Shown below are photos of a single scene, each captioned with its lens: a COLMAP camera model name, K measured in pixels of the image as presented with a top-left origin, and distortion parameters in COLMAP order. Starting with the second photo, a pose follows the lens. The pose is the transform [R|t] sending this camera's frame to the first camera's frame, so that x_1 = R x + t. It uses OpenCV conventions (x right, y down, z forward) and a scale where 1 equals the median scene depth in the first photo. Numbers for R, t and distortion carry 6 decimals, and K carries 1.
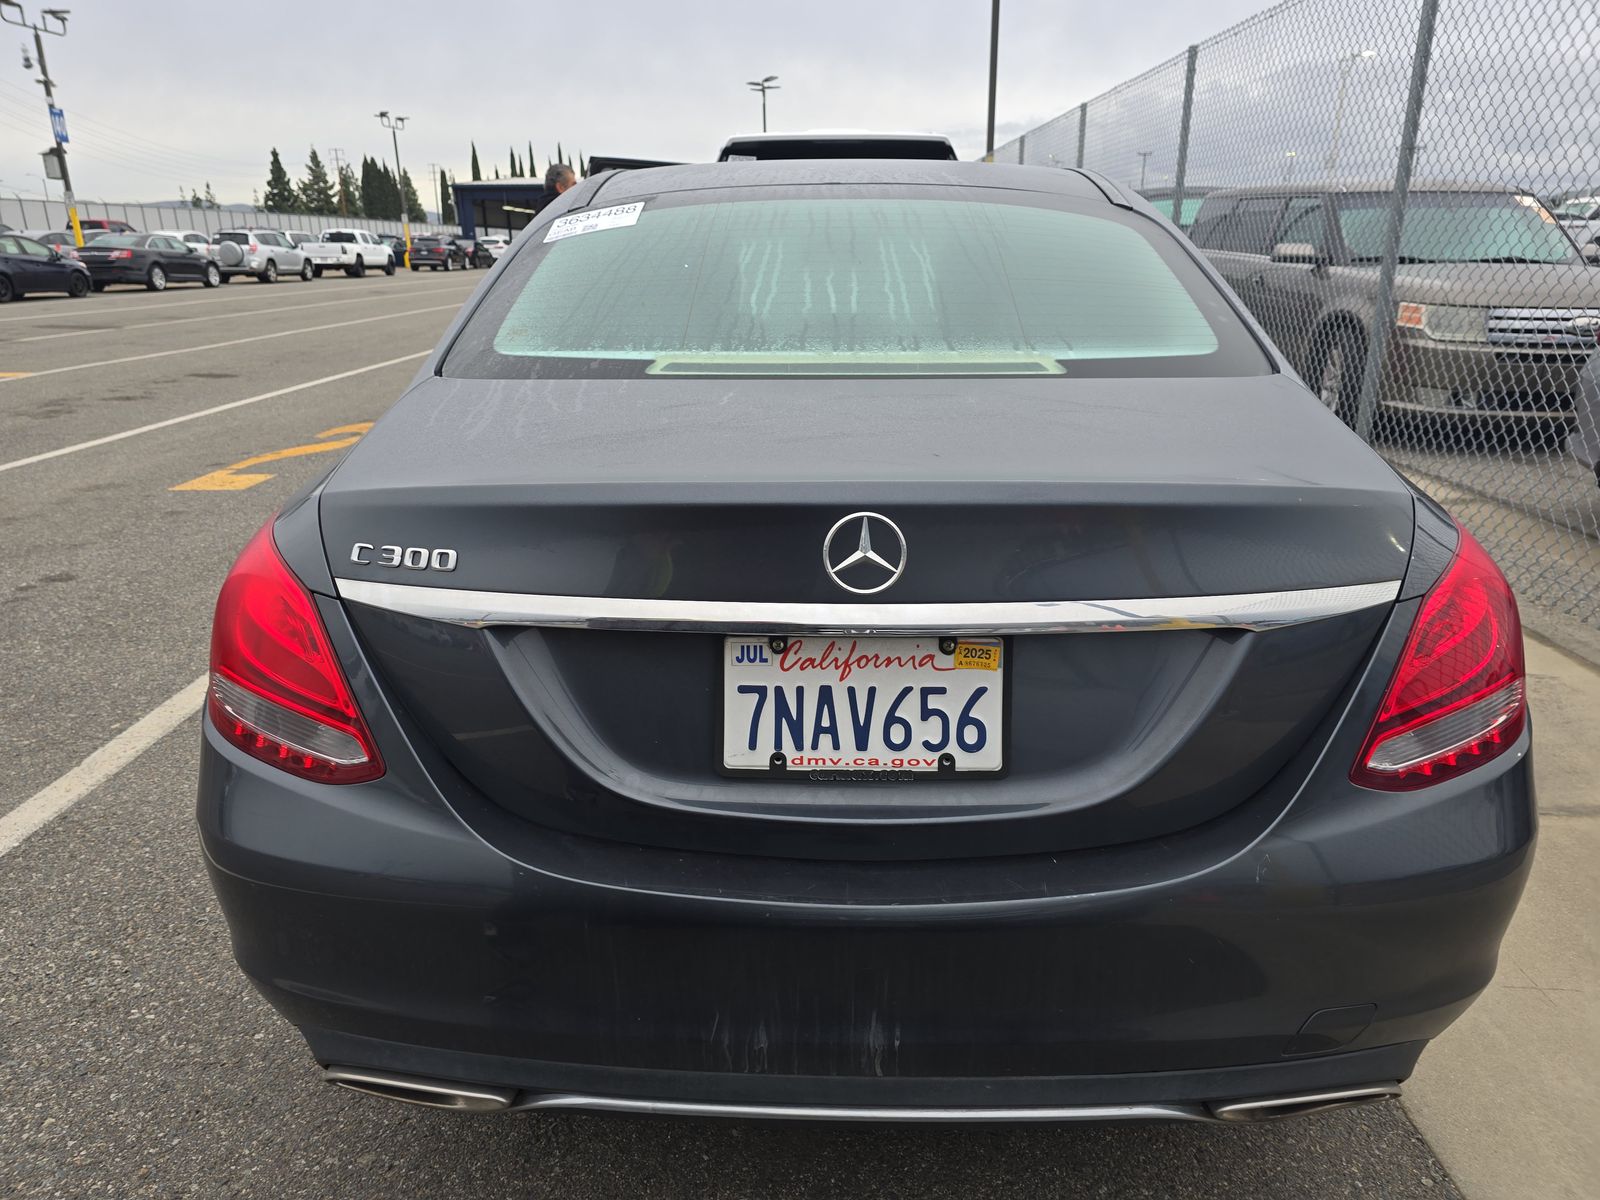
lens RADIAL K [[1076.8, 0, 799.6], [0, 1076.8, 600.2], [0, 0, 1]] dist [0.047104, -0.047854]
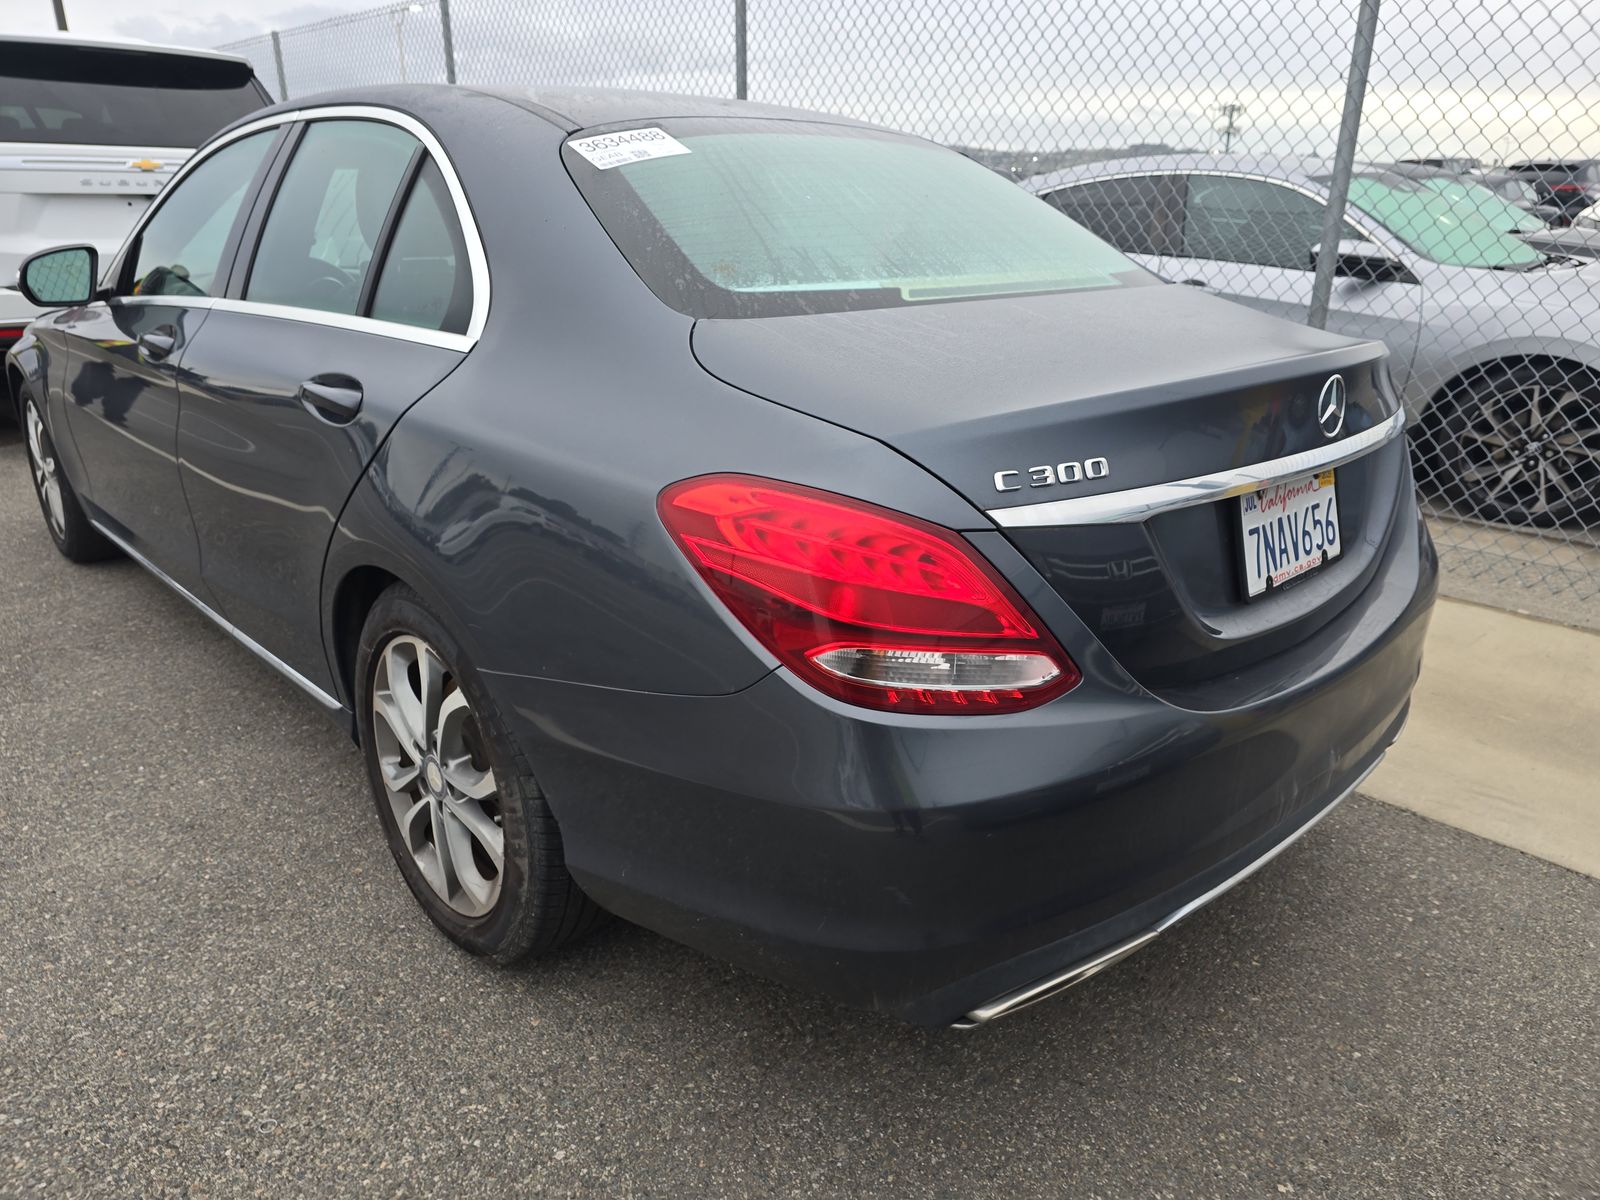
lens RADIAL K [[1076.8, 0, 803.6], [0, 1076.8, 606.2], [0, 0, 1]] dist [0.047104, -0.047854]
pose [[0.727988, -0.233594, 0.644567, -0.946586], [0.201734, 0.971528, 0.124243, -0.071998], [-0.655238, 0.039583, 0.754385, 0.286457]]
